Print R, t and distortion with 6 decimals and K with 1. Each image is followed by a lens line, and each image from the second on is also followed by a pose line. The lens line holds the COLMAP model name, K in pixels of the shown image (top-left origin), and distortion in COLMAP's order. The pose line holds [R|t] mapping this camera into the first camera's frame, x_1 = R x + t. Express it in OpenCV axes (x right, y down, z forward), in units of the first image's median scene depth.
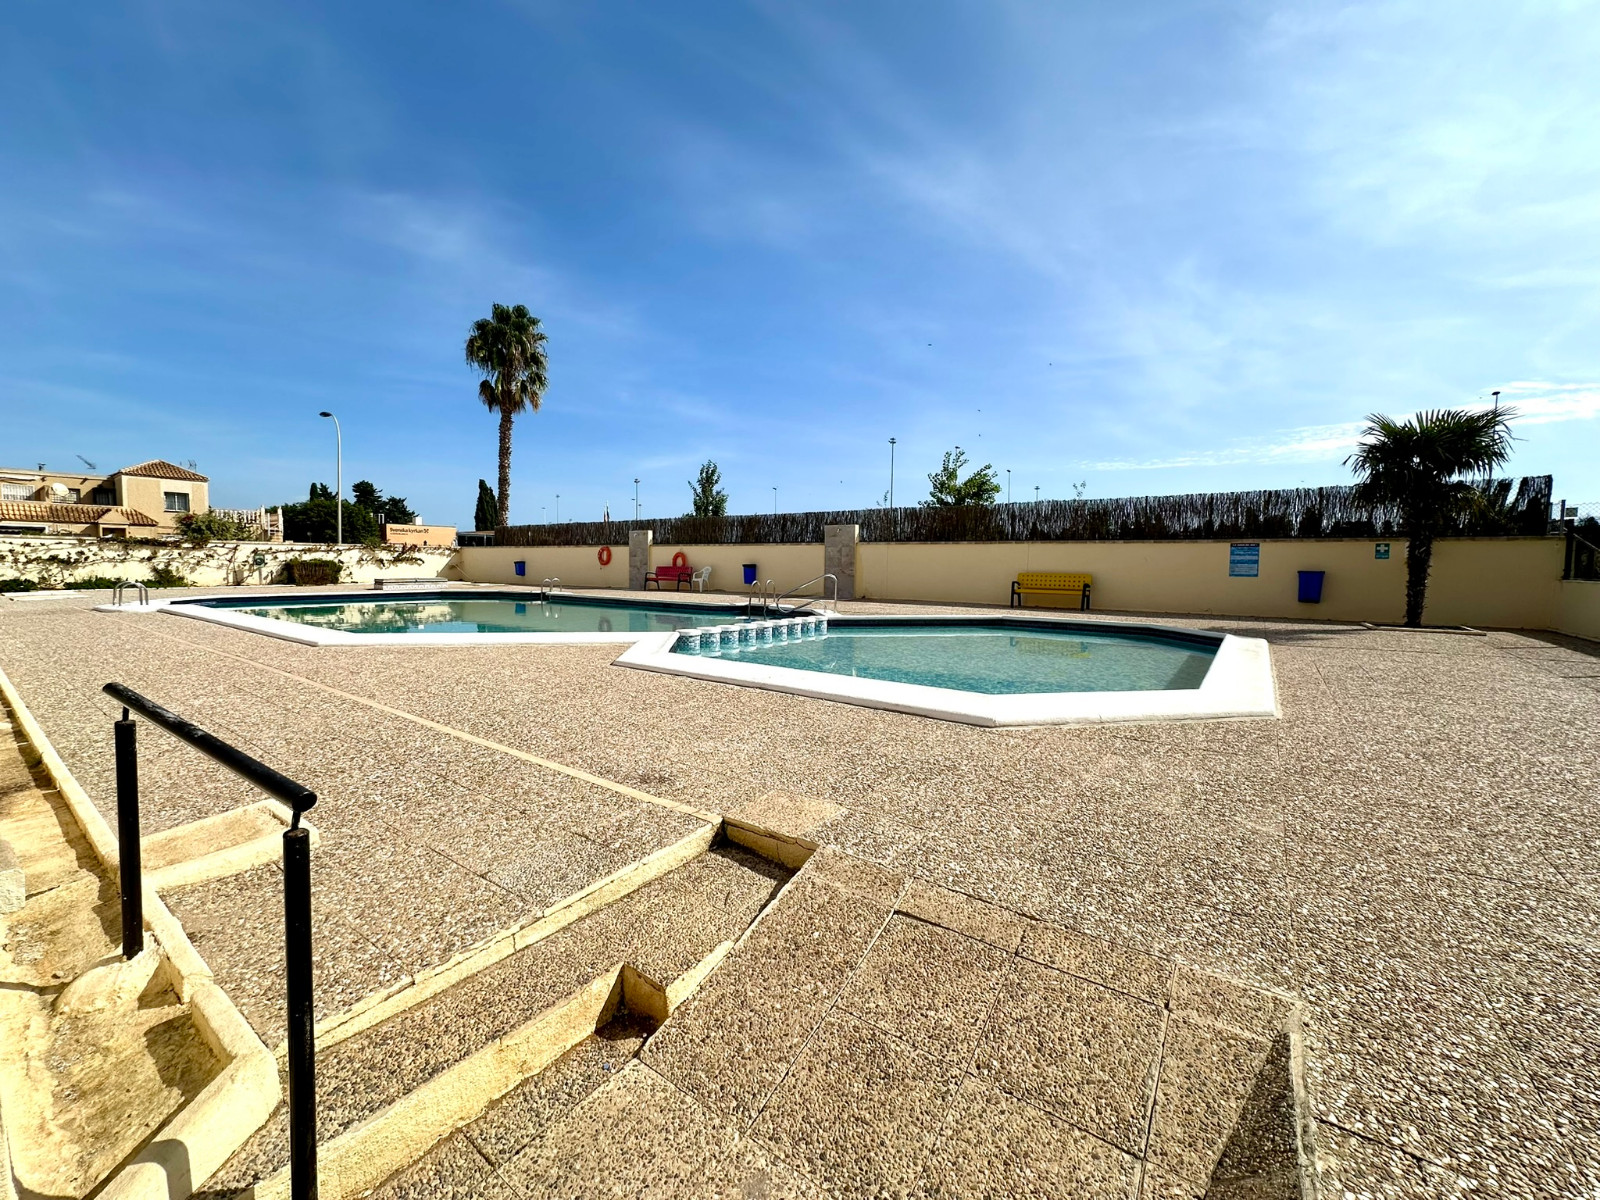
lens RADIAL K [[634.3, 0, 798.0], [0, 634.3, 594.8], [0, 0, 1]] dist [-0.005436, 0.000801]
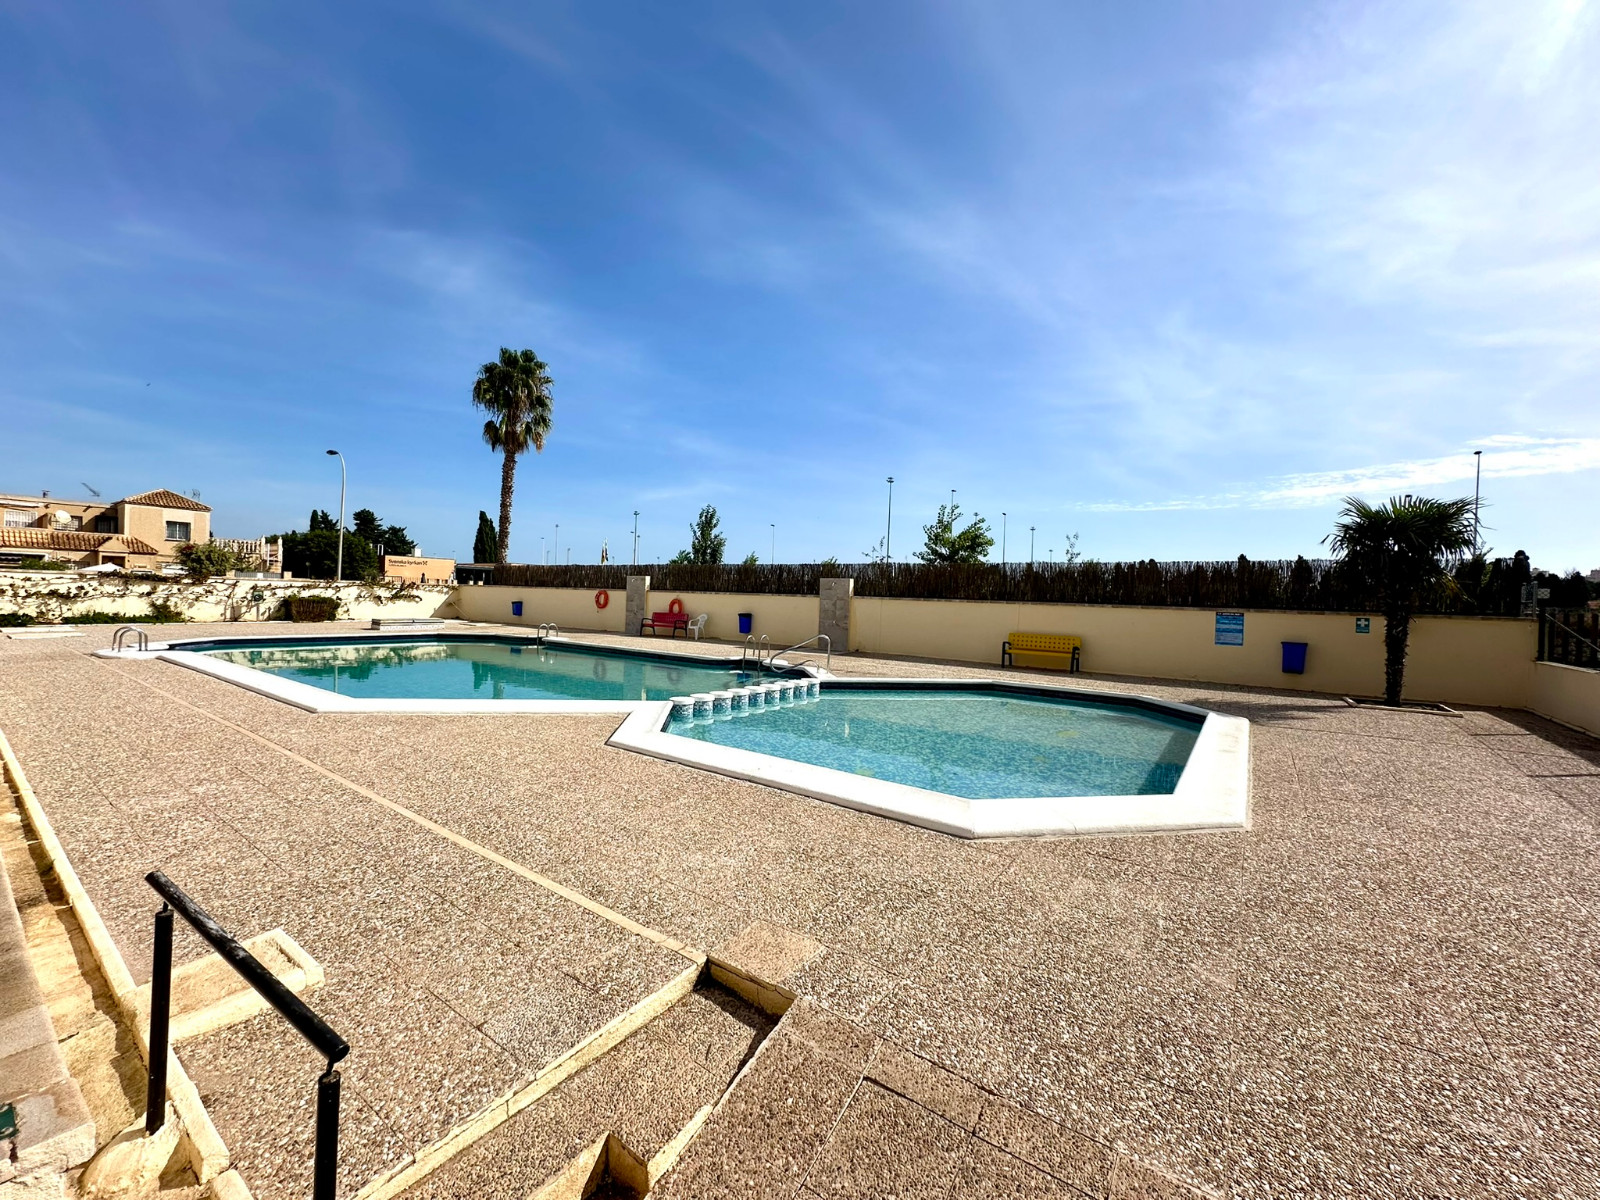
lens RADIAL K [[634.3, 0, 797.5], [0, 634.3, 591.4], [0, 0, 1]] dist [-0.005436, 0.000801]
pose [[0.999816, 0.018685, 0.004261, 0.008922], [-0.018404, 0.998123, -0.058406, -0.112723], [-0.005345, 0.058316, 0.998284, -0.050473]]
